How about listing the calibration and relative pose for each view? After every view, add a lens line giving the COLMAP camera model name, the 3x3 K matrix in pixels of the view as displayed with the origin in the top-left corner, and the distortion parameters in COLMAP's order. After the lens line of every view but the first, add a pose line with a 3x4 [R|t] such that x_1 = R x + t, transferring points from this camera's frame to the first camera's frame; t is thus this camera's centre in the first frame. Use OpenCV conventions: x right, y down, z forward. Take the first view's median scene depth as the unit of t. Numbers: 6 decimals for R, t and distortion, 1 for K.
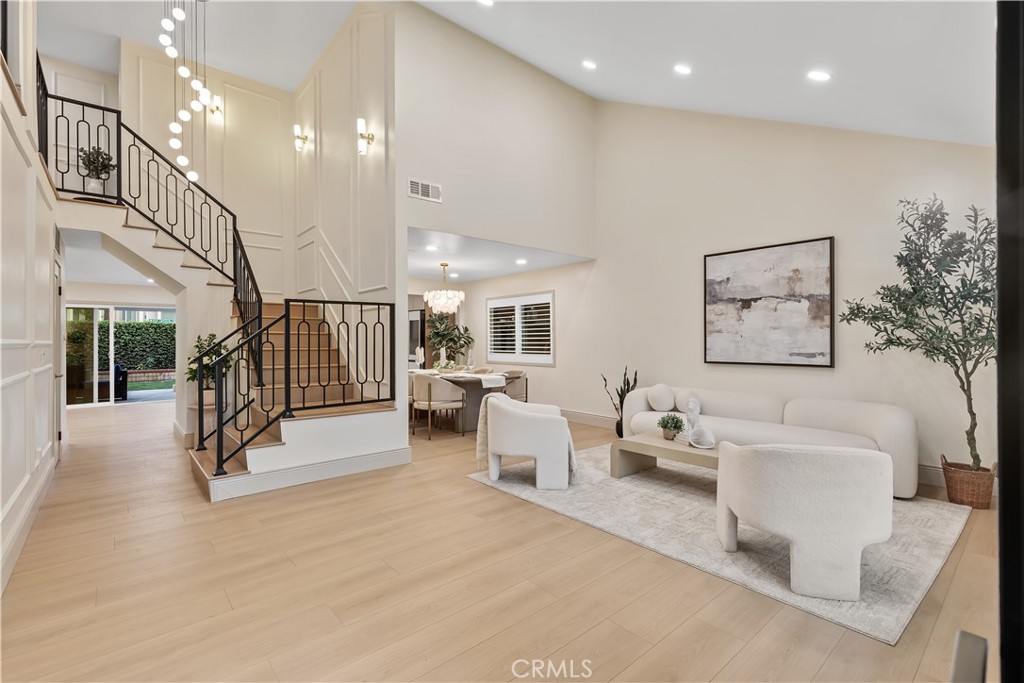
lens RADIAL K [[459.4, 0, 510.8], [0, 459.4, 337.2], [0, 0, 1]] dist [0.008683, -0.000906]
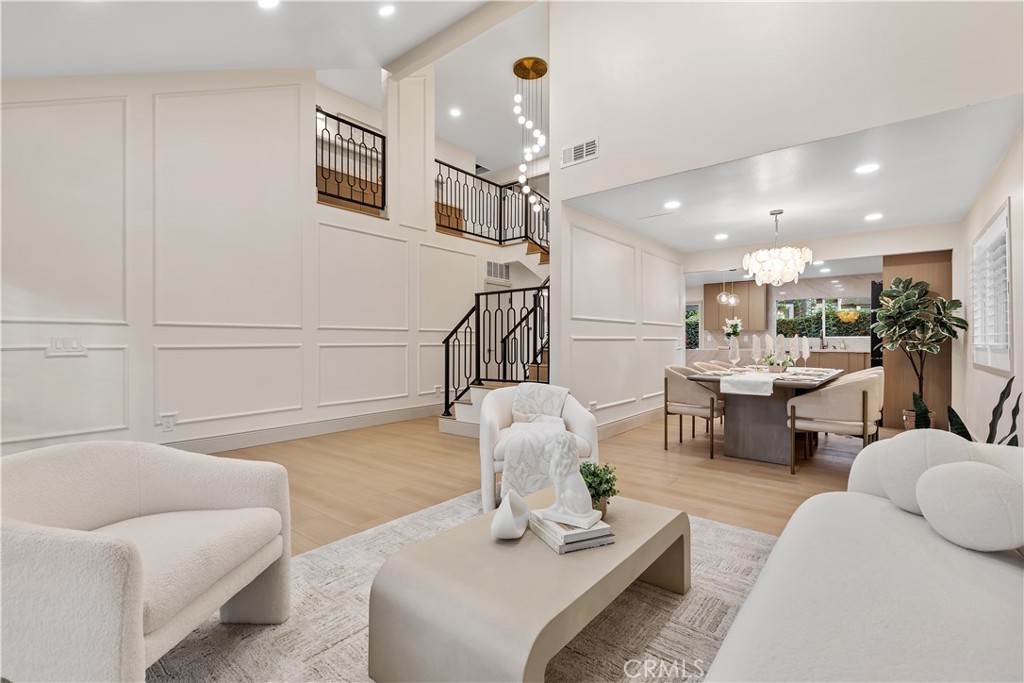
lens RADIAL K [[459.4, 0, 507.2], [0, 459.4, 342.8], [0, 0, 1]] dist [0.008683, -0.000906]
pose [[0.174697, 0.008577, -0.984585, 0.451581], [0.006223, 0.999932, 0.009815, 0.025068], [0.984603, -0.007841, 0.174632, 0.486097]]
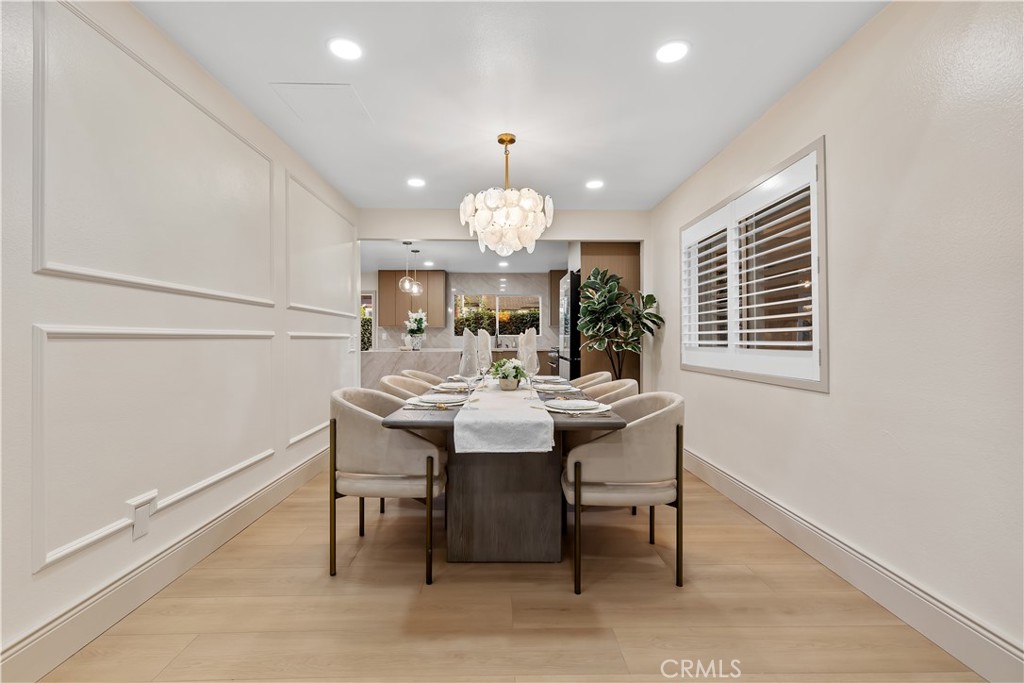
lens RADIAL K [[459.4, 0, 510.1], [0, 459.4, 337.4], [0, 0, 1]] dist [0.008683, -0.000906]
pose [[0.770283, 0.000876, -0.637702, 0.134502], [0.001742, 0.999992, 0.003479, 0.028086], [0.637700, -0.003790, 0.770275, 0.661085]]
